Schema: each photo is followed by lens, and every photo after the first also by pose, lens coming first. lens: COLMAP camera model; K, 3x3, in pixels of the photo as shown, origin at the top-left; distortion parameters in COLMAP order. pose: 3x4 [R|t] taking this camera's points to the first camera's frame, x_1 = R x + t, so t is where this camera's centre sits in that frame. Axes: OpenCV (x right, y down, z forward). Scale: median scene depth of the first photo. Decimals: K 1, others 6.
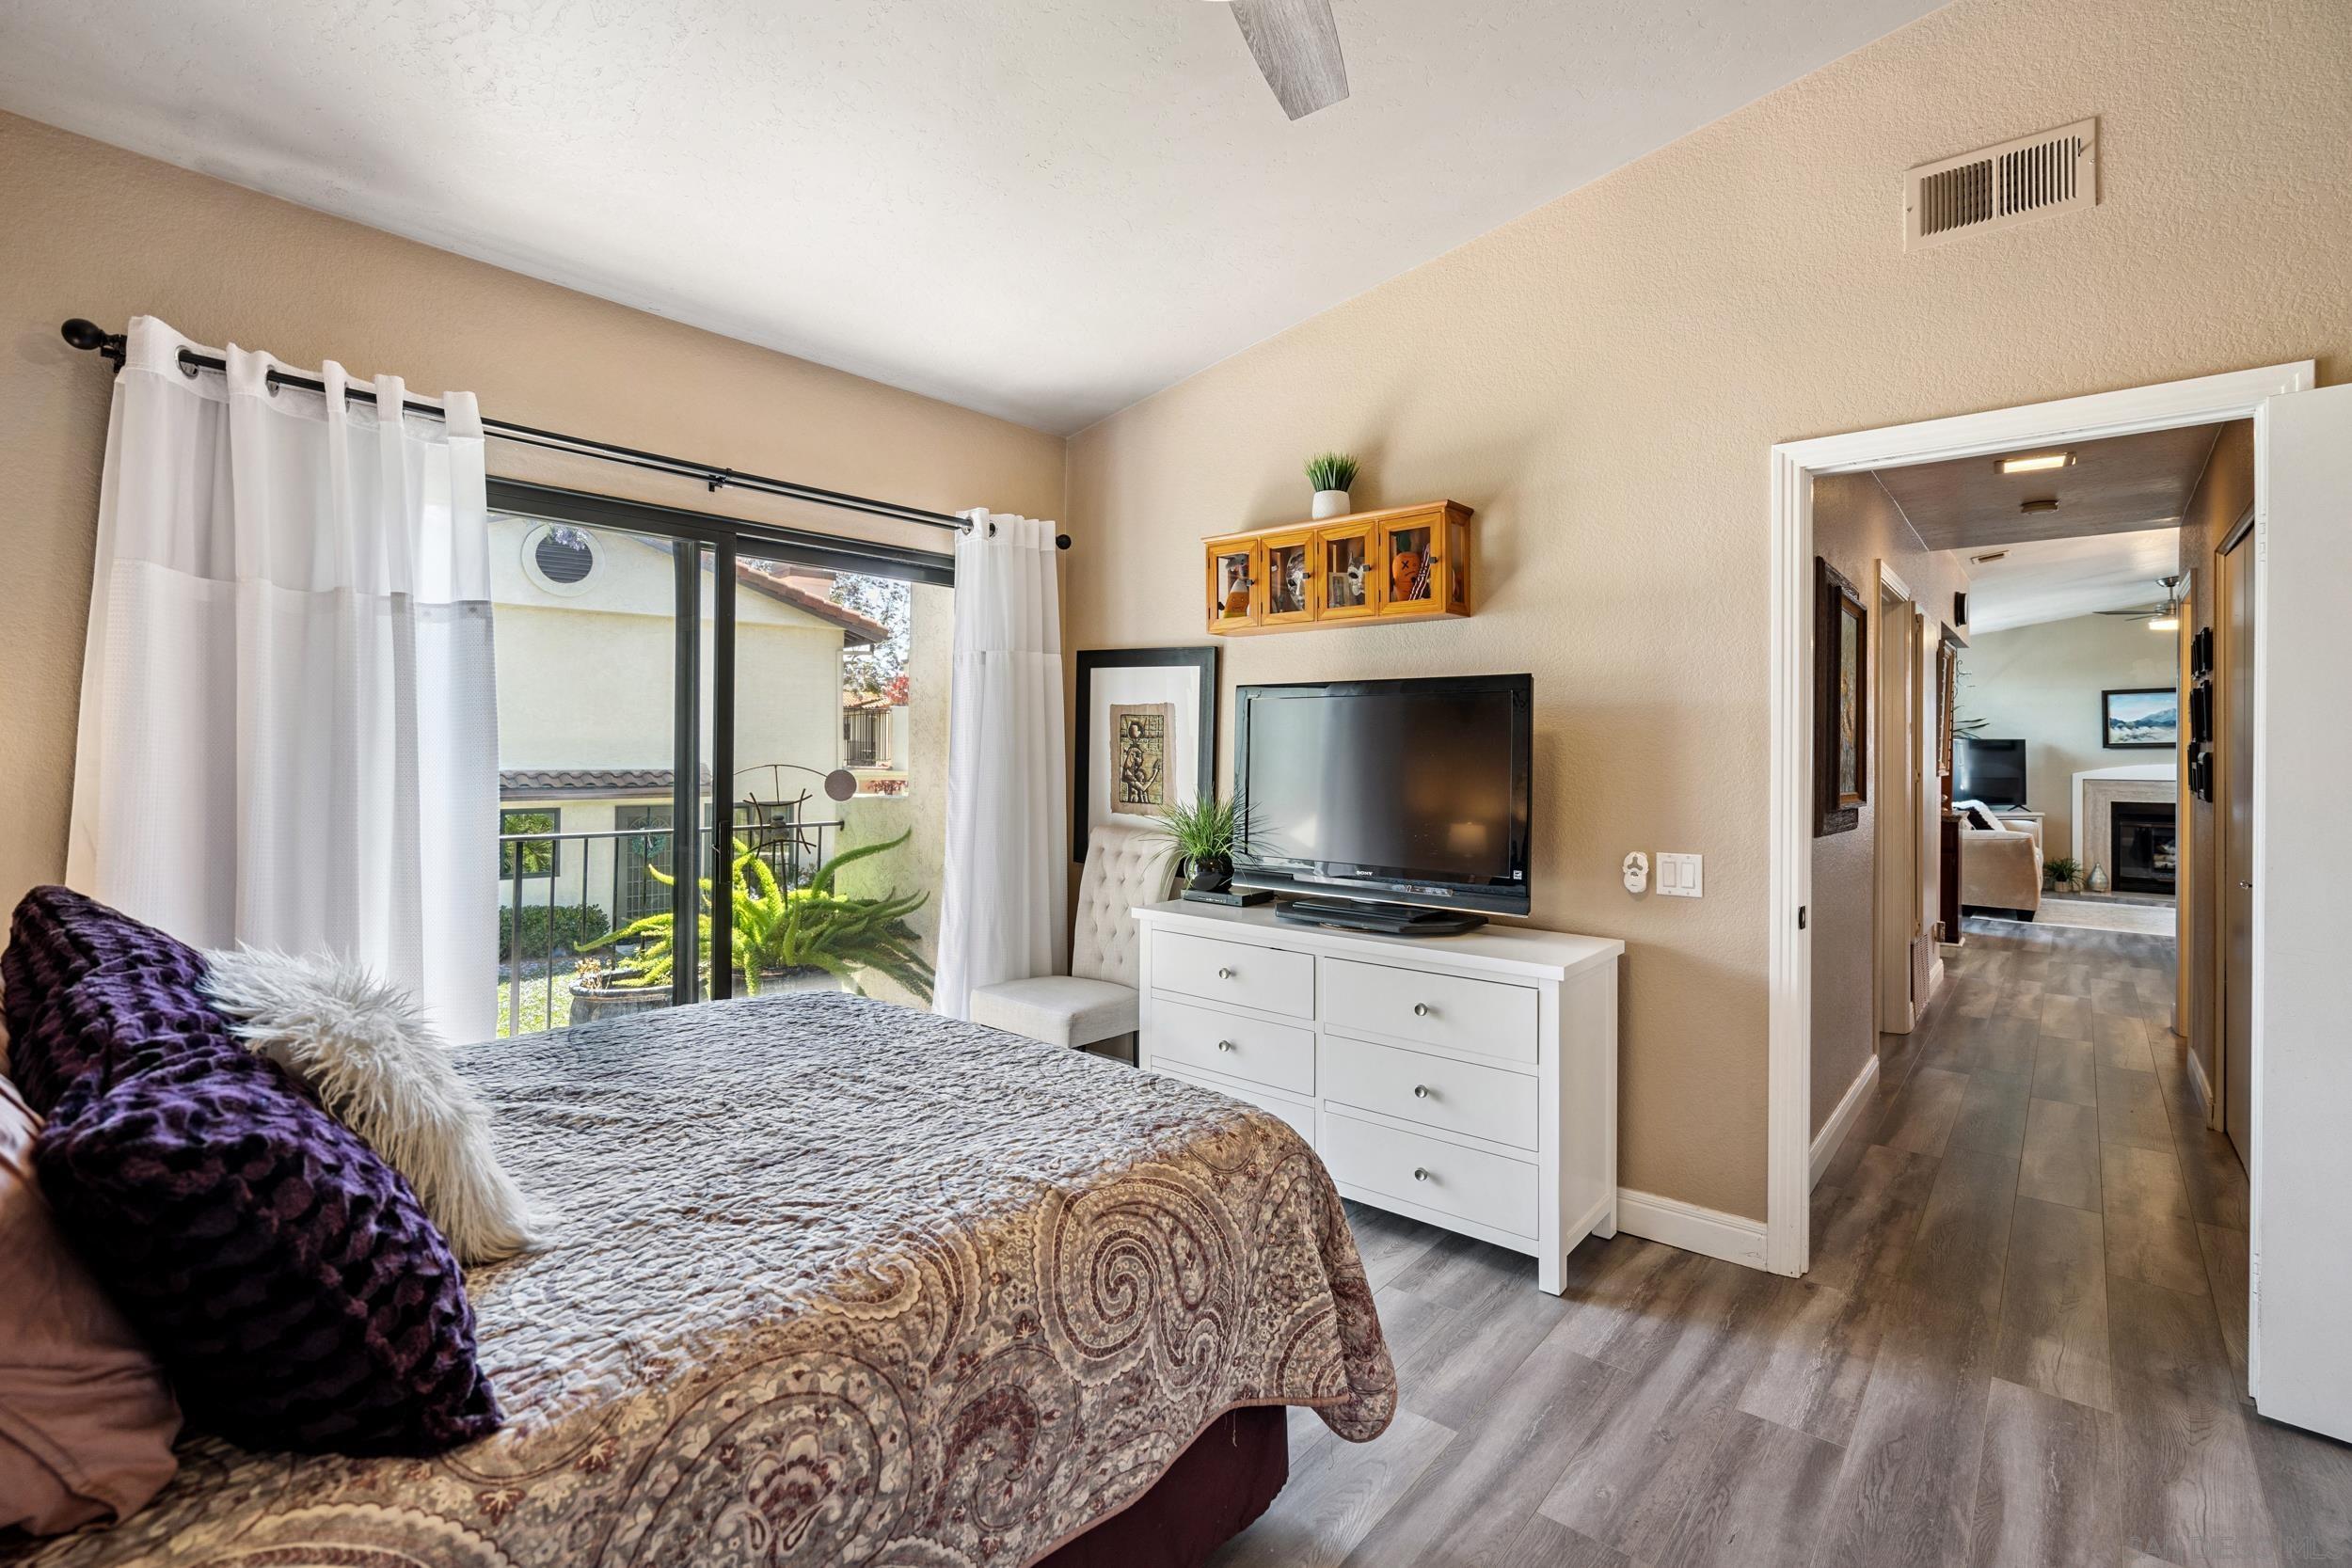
lens RADIAL K [[1077.7, 0, 1175.9], [0, 1077.7, 764.4], [0, 0, 1]] dist [-0.007285, 0.002665]
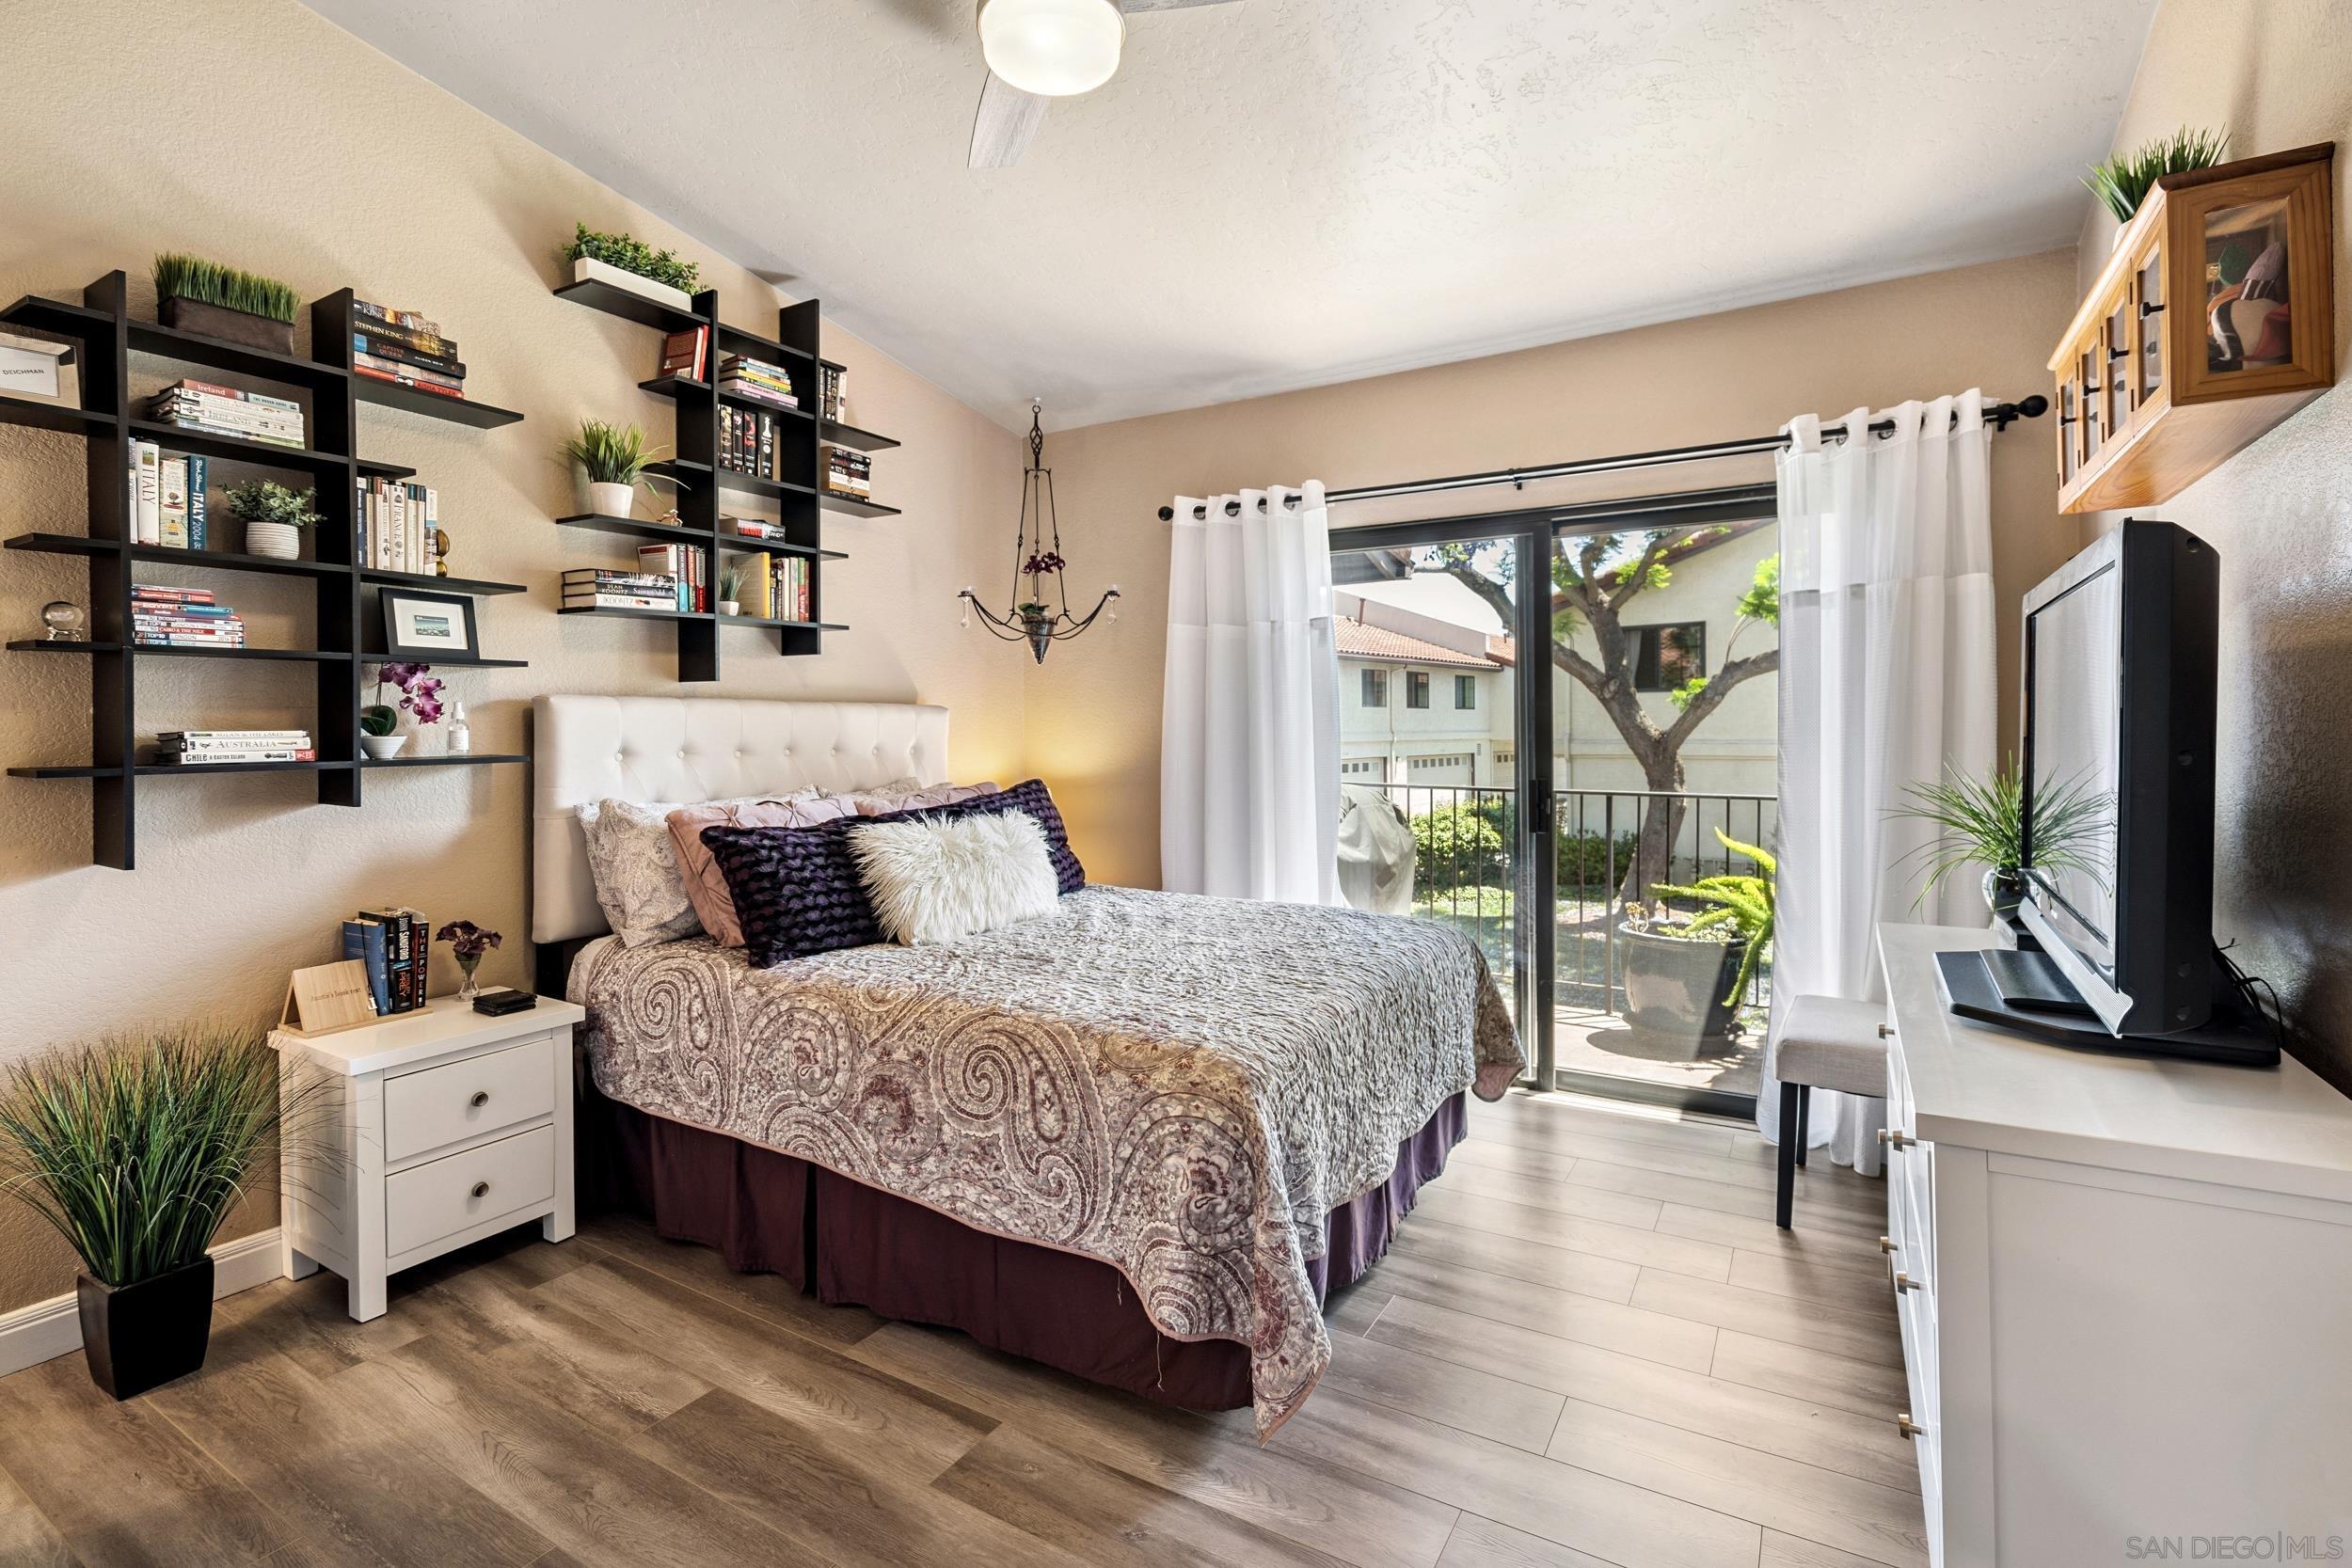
lens RADIAL K [[1077.7, 0, 1141.0], [0, 1077.7, 733.6], [0, 0, 1]] dist [-0.007285, 0.002665]
pose [[0.151609, -0.002847, -0.988436, 1.305437], [-0.002981, 0.999990, -0.003338, 0.018703], [0.988436, 0.003452, 0.151599, 0.904997]]
